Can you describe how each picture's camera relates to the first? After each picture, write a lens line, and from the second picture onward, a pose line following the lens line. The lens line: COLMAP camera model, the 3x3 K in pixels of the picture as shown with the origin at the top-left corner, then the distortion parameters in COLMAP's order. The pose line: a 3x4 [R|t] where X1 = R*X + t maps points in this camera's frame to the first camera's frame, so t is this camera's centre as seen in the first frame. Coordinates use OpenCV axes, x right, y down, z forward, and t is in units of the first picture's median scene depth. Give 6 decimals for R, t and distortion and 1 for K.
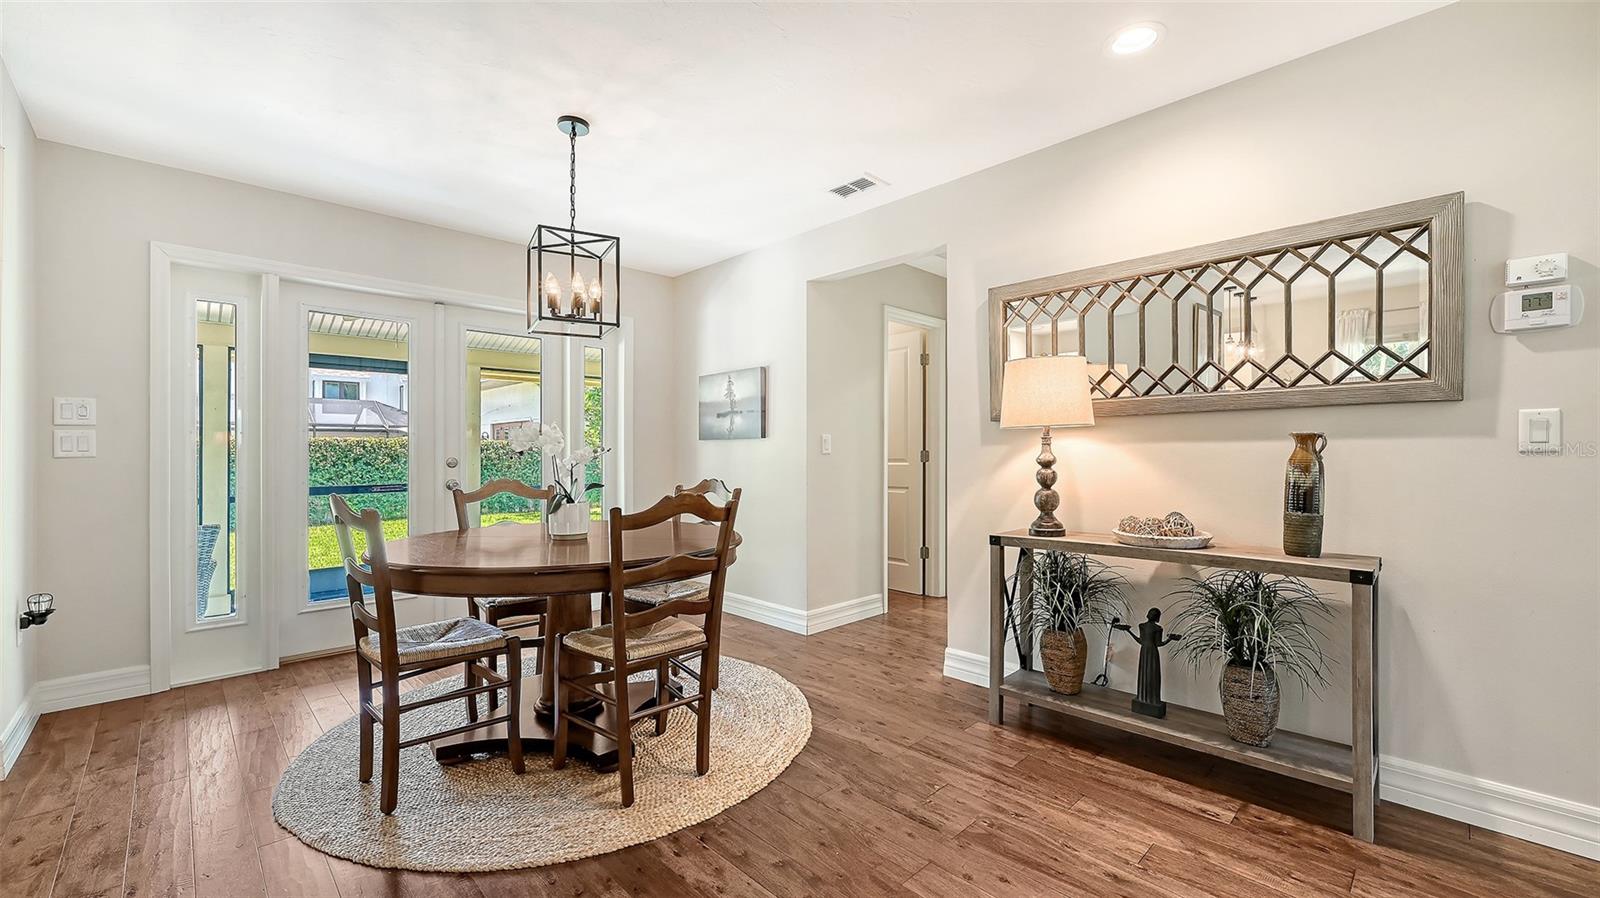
lens RADIAL K [[649.7, 0, 810.7], [0, 649.7, 449.2], [0, 0, 1]] dist [-0.002772, 0.000027]
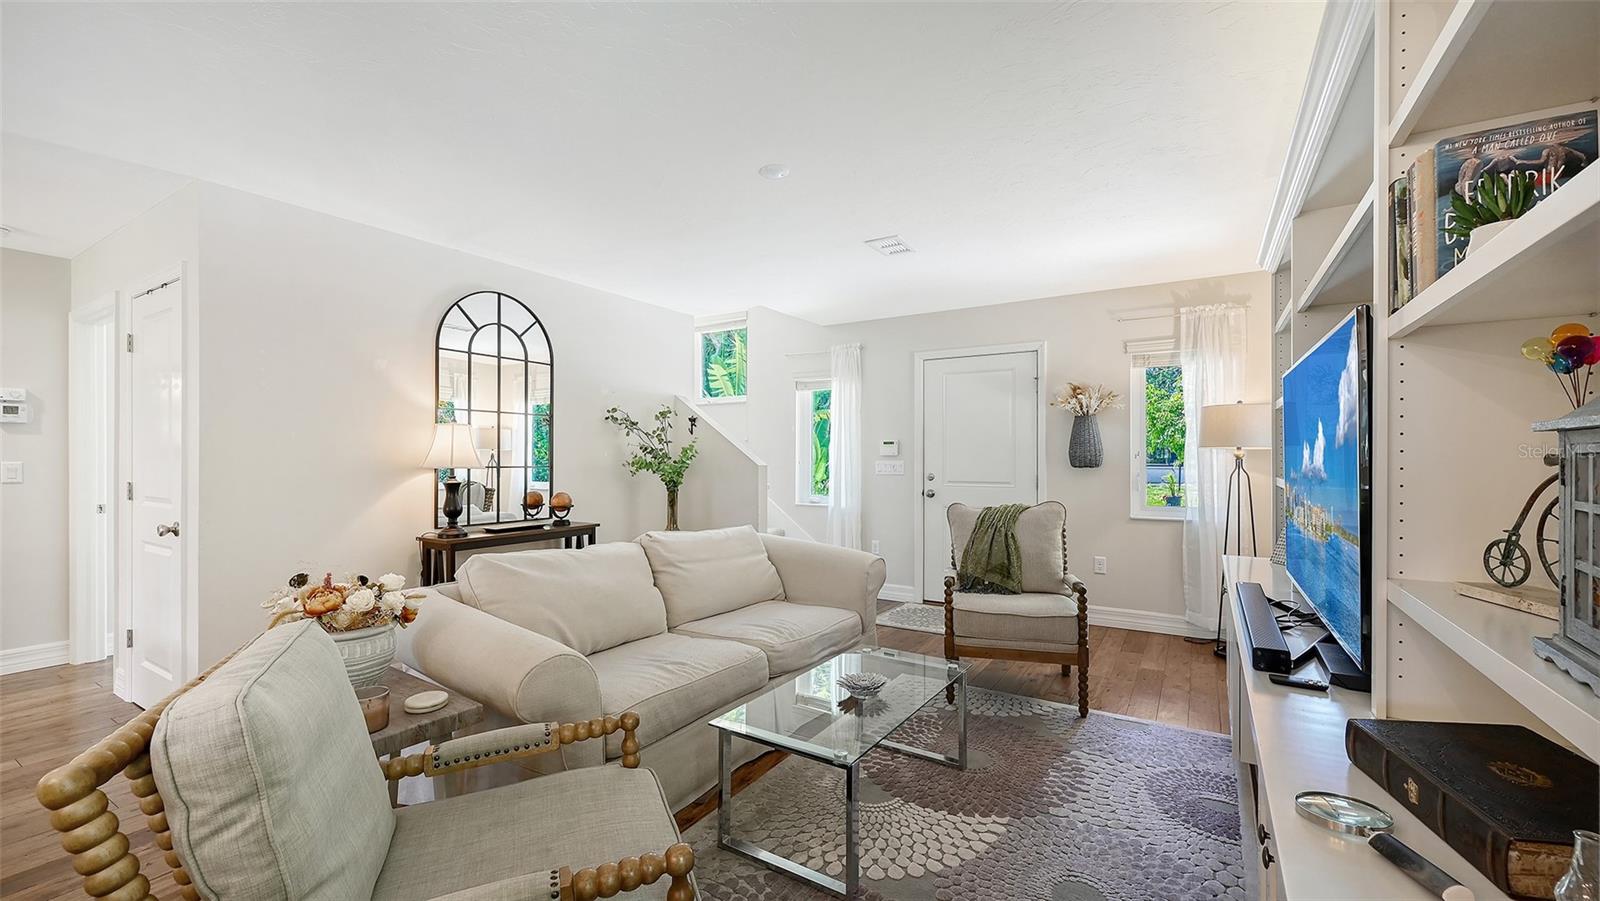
lens RADIAL K [[649.7, 0, 814.1], [0, 649.7, 454.9], [0, 0, 1]] dist [-0.002772, 0.000027]
pose [[-0.242915, 0.007017, 0.970022, -1.517002], [-0.006370, 0.999941, -0.008829, -0.084524], [-0.970027, -0.008324, -0.242856, -0.995946]]
